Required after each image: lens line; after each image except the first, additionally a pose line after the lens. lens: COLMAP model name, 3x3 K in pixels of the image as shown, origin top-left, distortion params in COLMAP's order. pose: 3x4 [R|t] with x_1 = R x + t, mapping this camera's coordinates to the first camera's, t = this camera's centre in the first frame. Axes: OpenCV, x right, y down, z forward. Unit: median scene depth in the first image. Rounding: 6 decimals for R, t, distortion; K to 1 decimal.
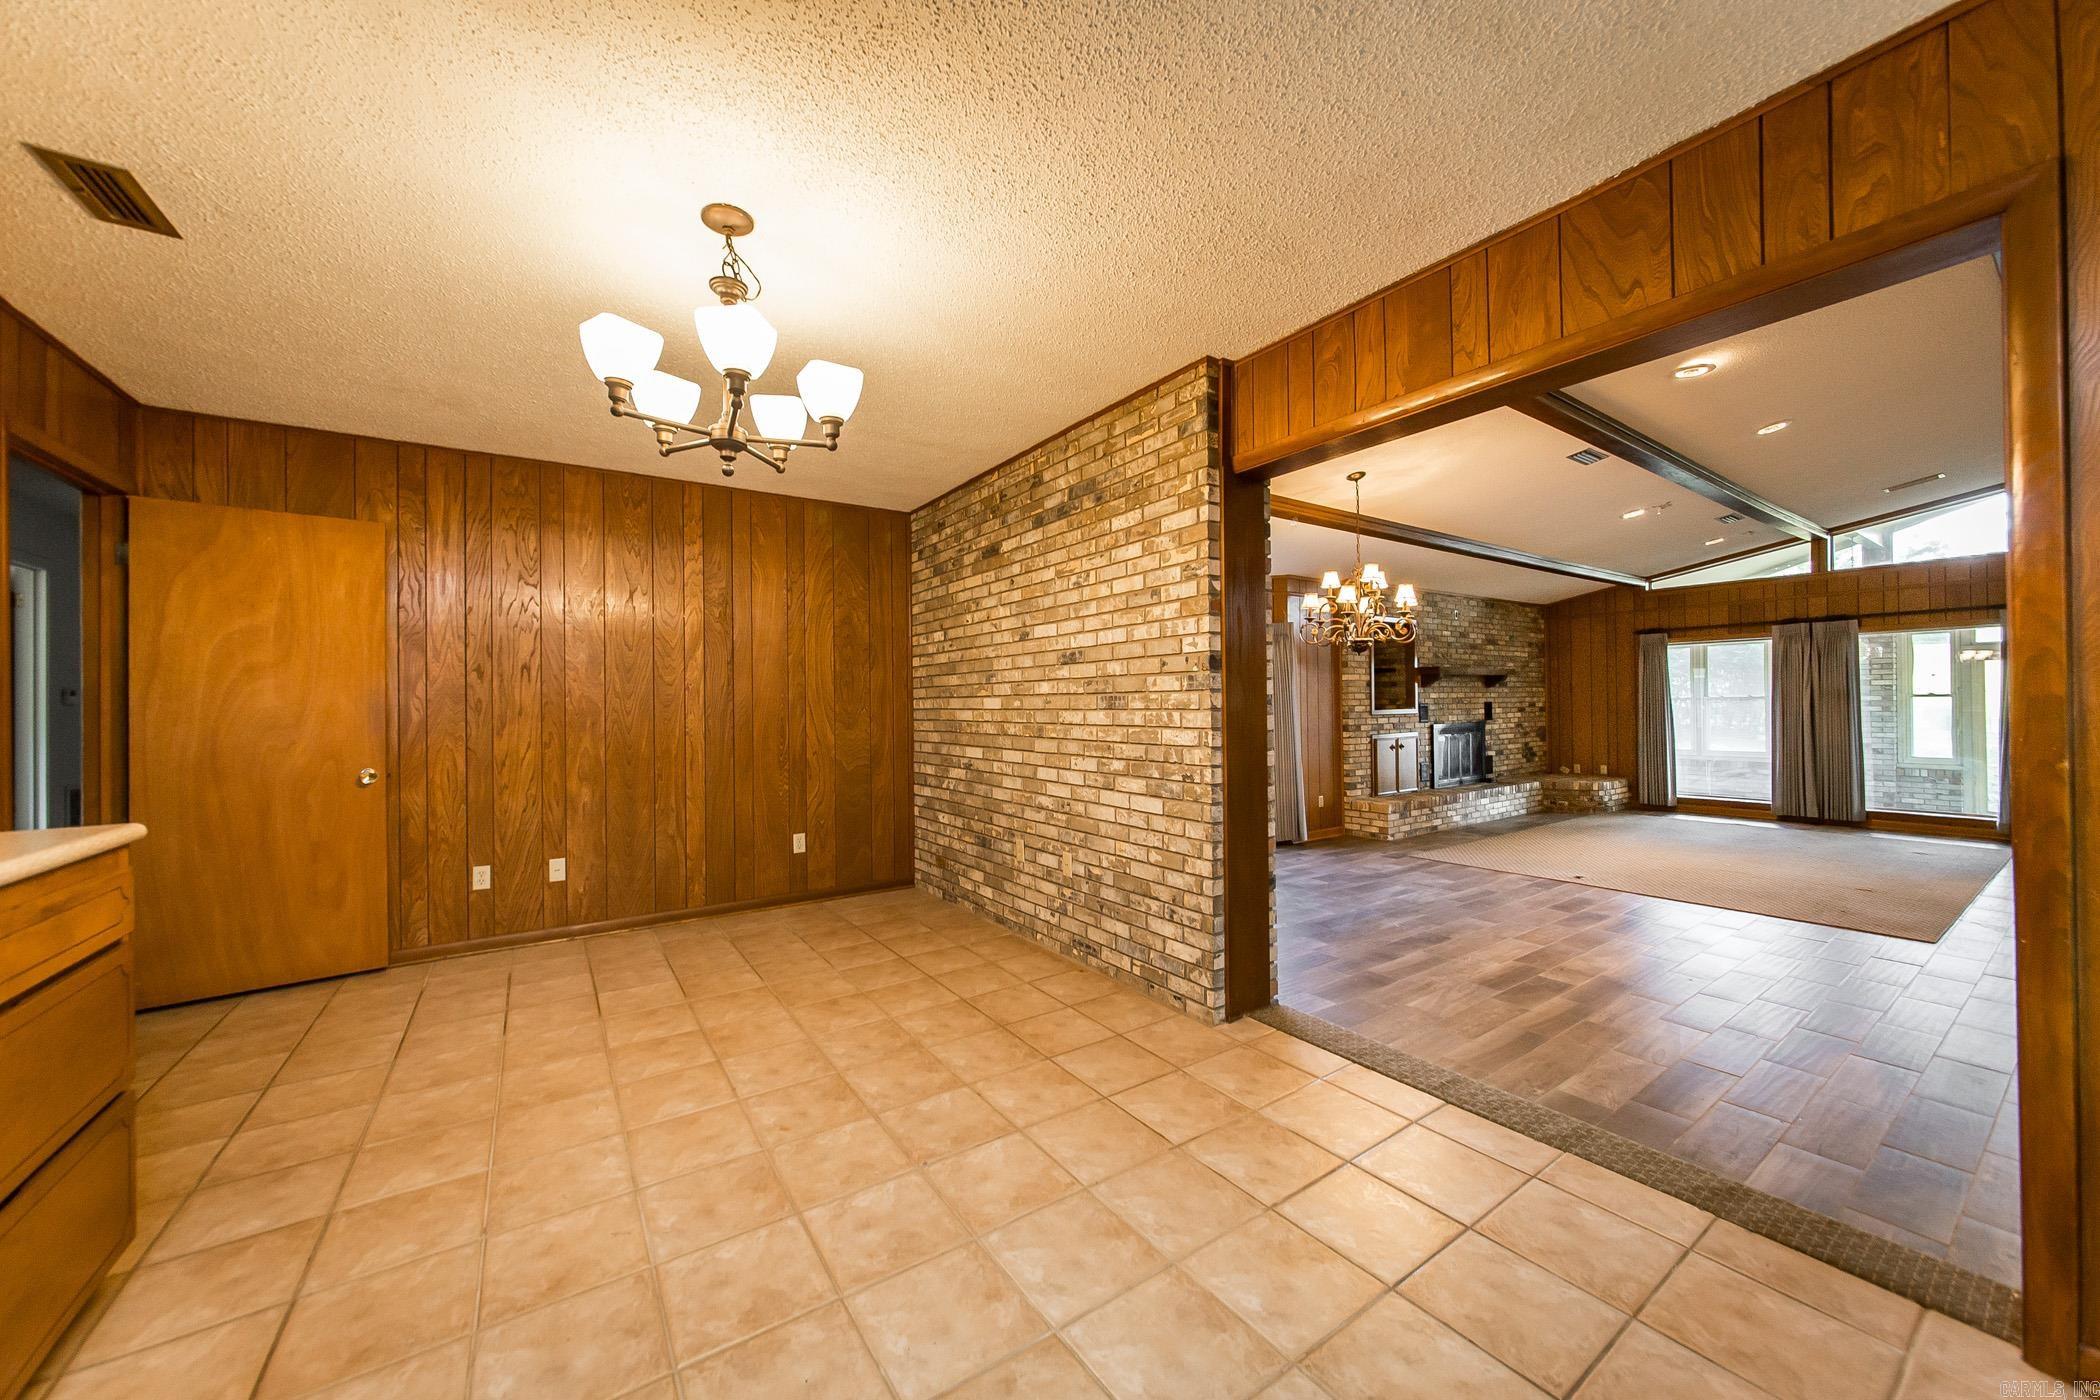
lens RADIAL K [[754.8, 0, 1050.0], [0, 754.8, 700.0], [0, 0, 1]] dist [-0.006086, 0.000013]
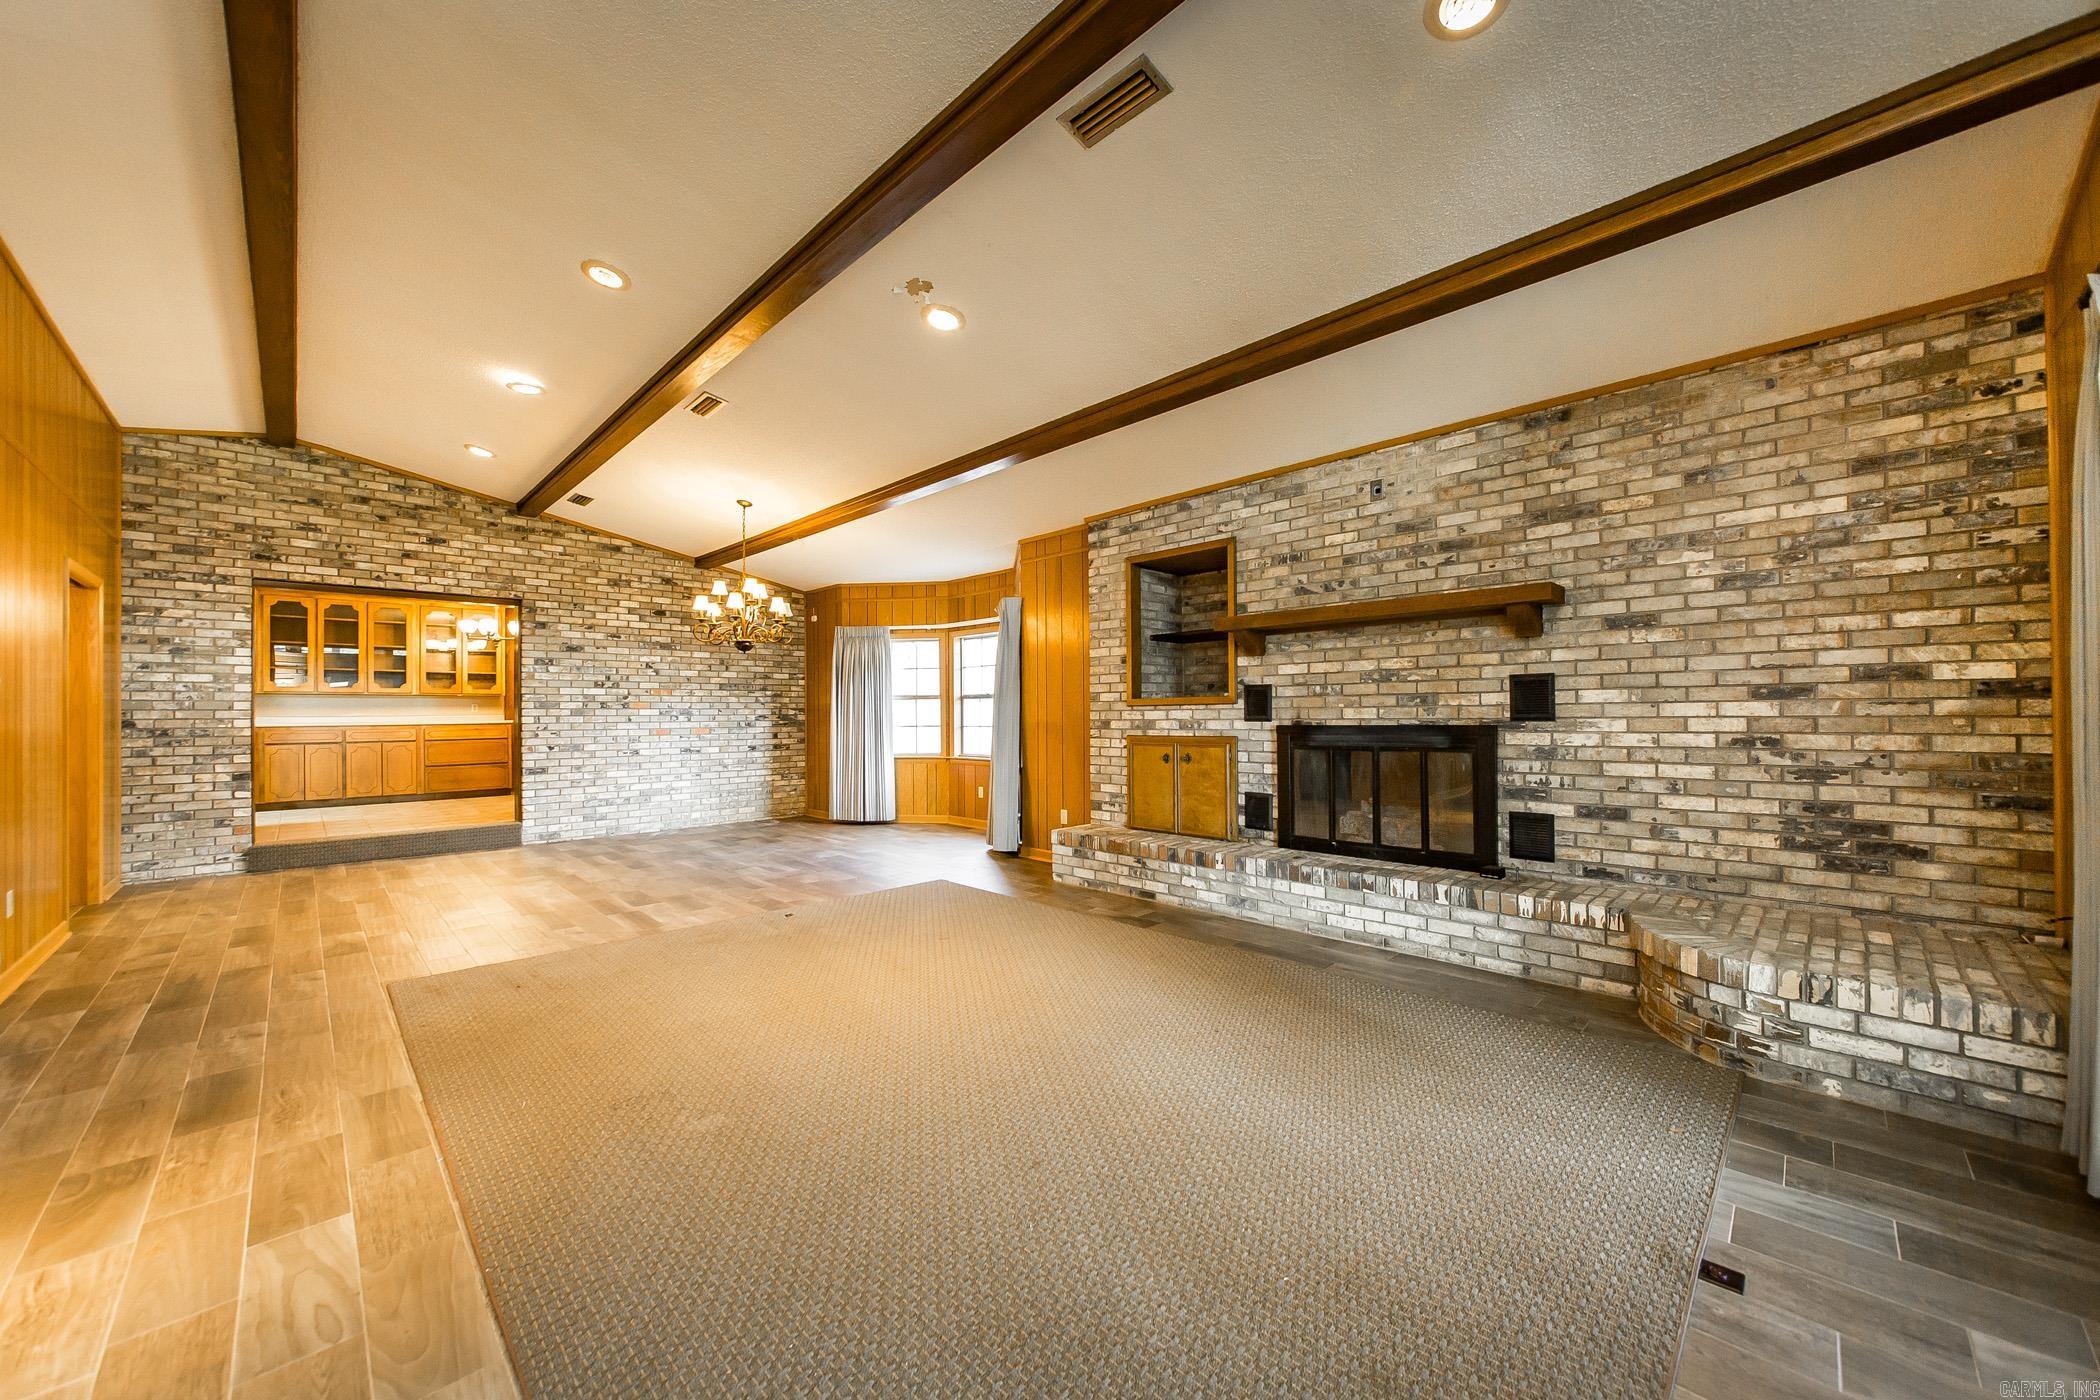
lens RADIAL K [[768.6, 0, 1035.6], [0, 768.6, 708.8], [0, 0, 1]] dist [-0.013123, -0.000157]
pose [[0.172124, 0.004309, -0.985066, 1.086260], [0.013017, 0.999893, 0.006648, 0.016702], [0.984989, -0.013967, 0.172049, 0.800989]]
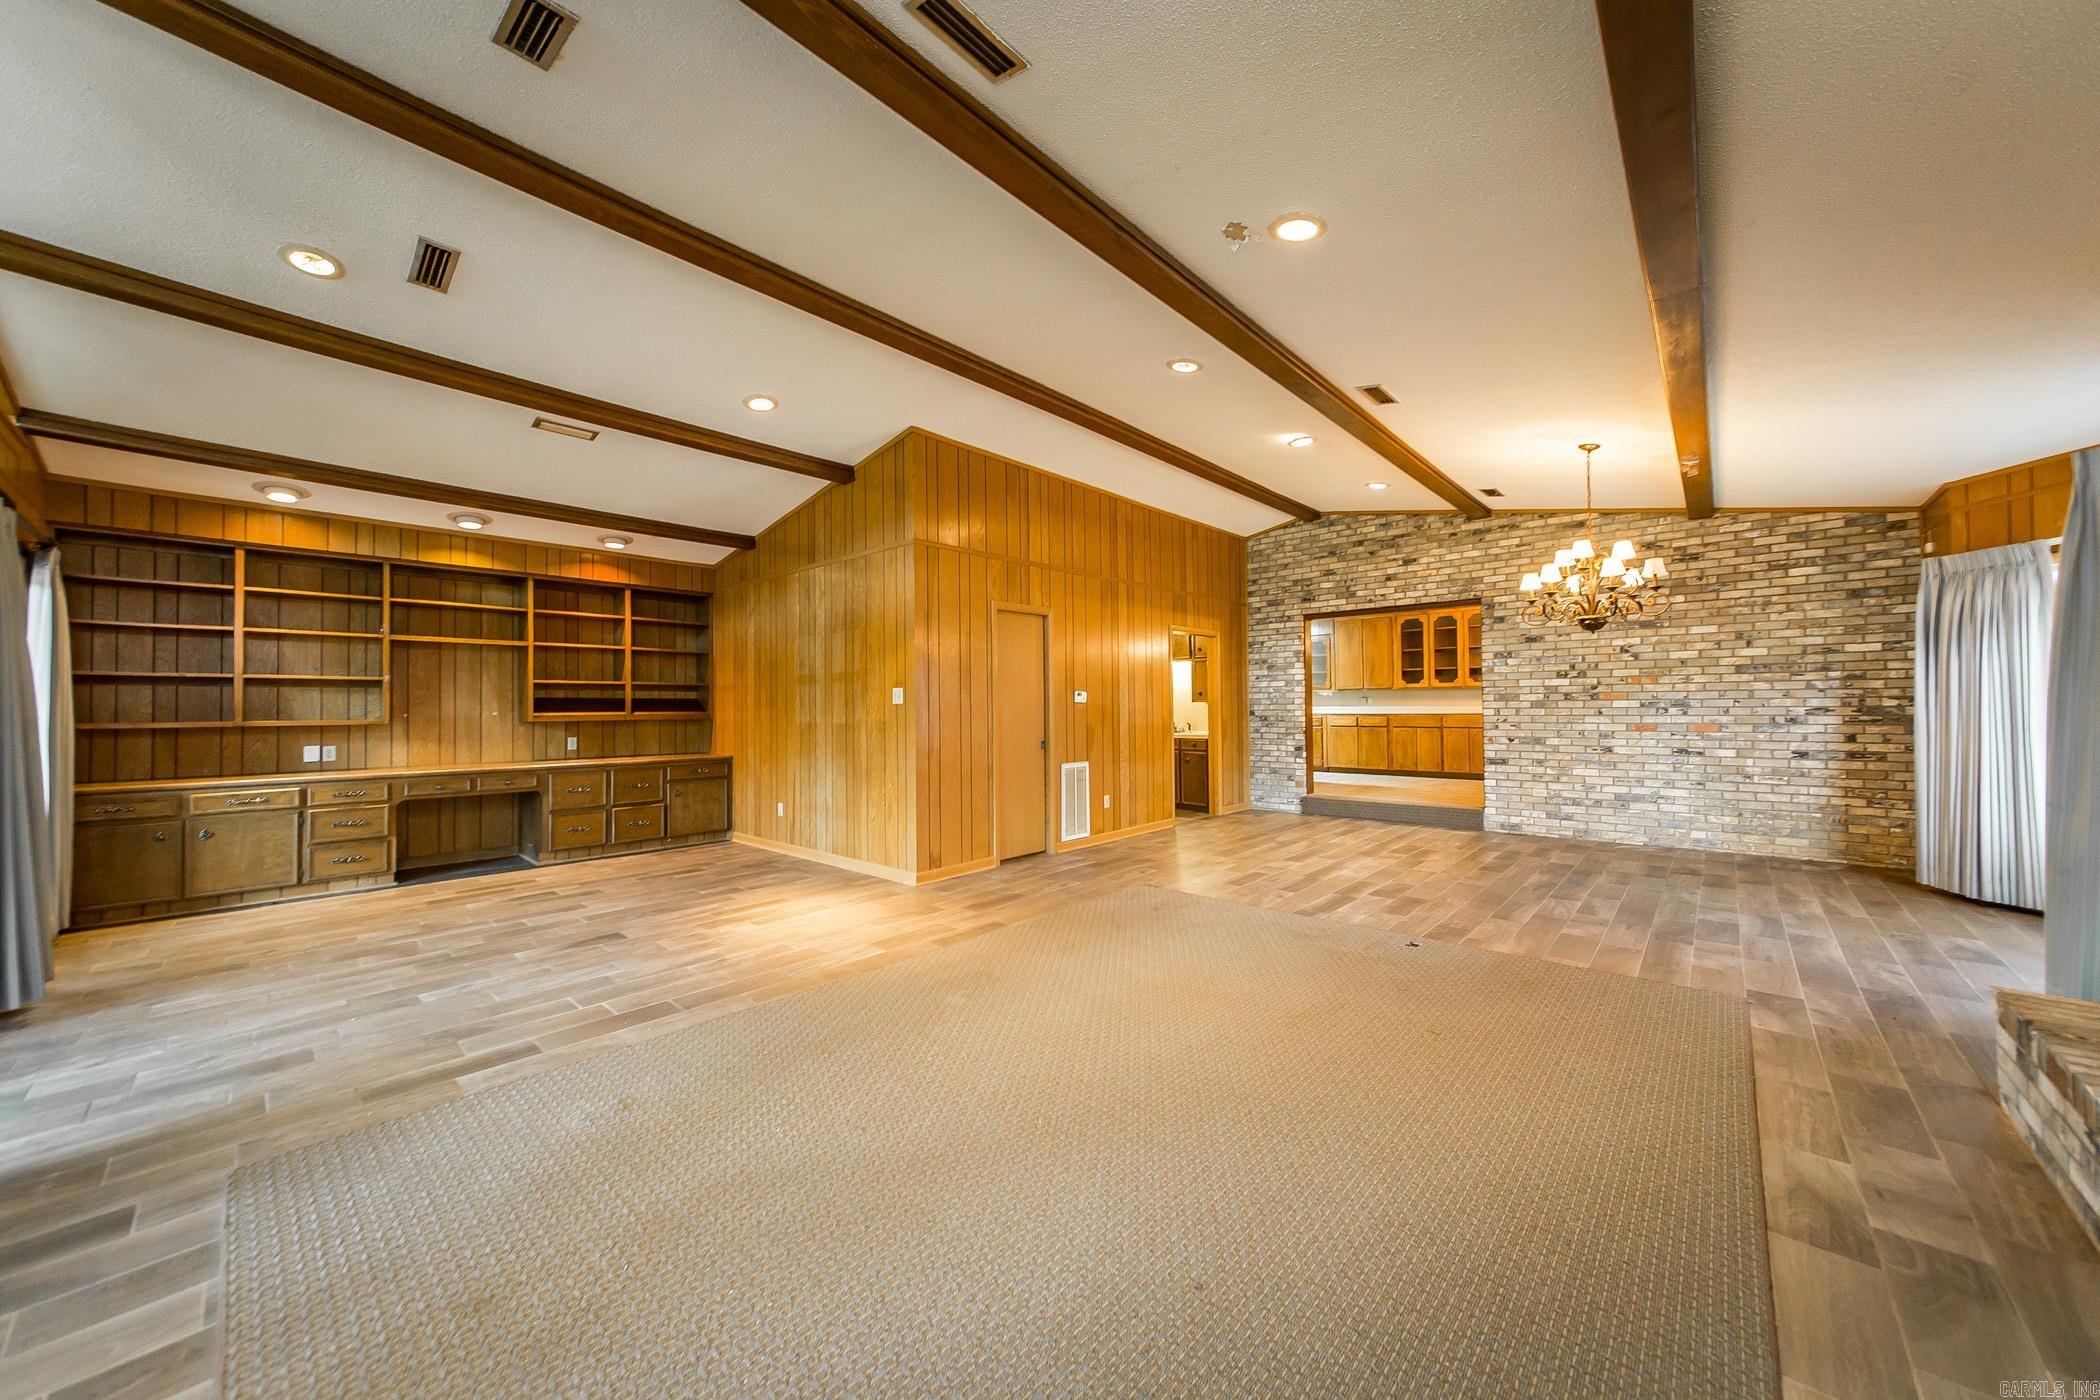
lens RADIAL K [[743.1, 0, 1050.5], [0, 743.1, 692.3], [0, 0, 1]] dist [-0.008808, -0.000120]
pose [[-0.972178, 0.015569, -0.233724, 0.836114], [0.022138, 0.999429, -0.025509, 0.015185], [0.233194, -0.029973, -0.971968, 1.126776]]
